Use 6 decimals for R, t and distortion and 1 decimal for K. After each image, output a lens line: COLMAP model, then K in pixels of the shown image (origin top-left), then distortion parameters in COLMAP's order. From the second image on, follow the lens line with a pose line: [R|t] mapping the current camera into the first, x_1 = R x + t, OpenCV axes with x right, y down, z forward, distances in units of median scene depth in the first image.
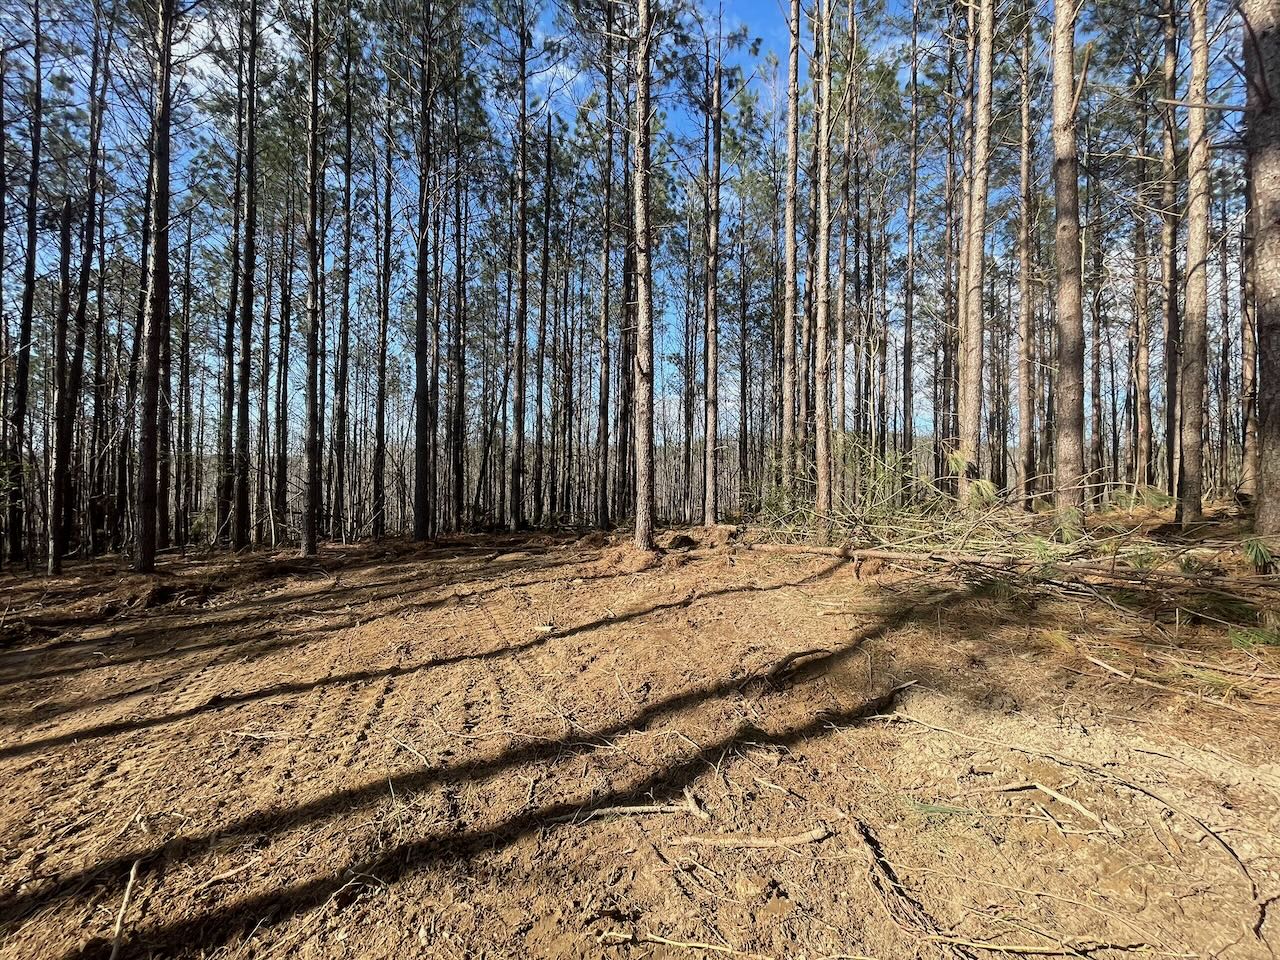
lens RADIAL K [[525.1, 0, 641.6], [0, 525.1, 484.5], [0, 0, 1]] dist [-0.000628, -0.000886]
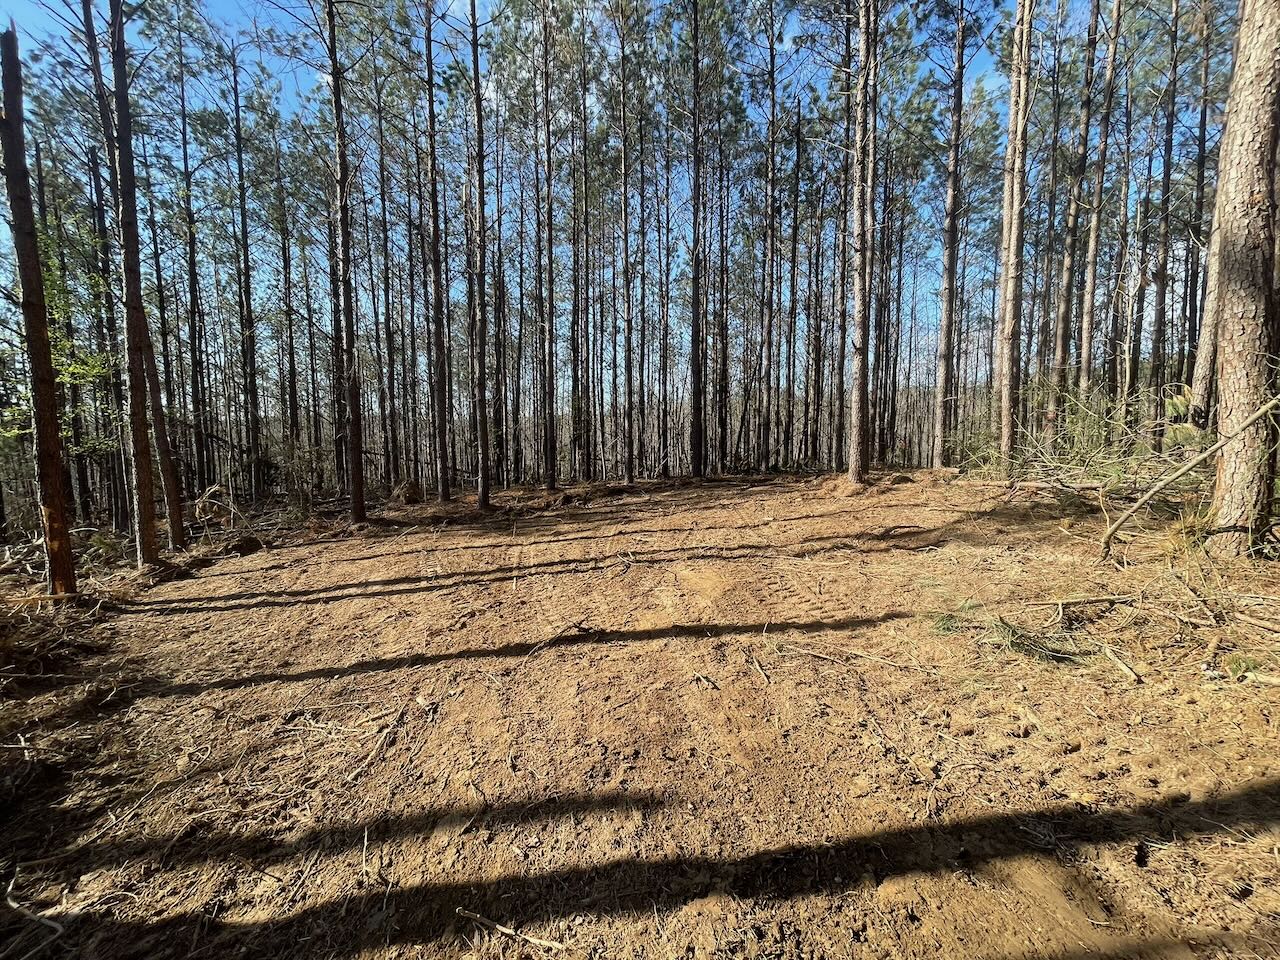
lens RADIAL K [[525.1, 0, 641.2], [0, 525.1, 482.0], [0, 0, 1]] dist [-0.000628, -0.000886]
pose [[0.881895, 0.024093, -0.470829, 0.158411], [0.017823, 0.996276, 0.084365, 0.000061], [0.471108, -0.082793, 0.878181, -0.441396]]
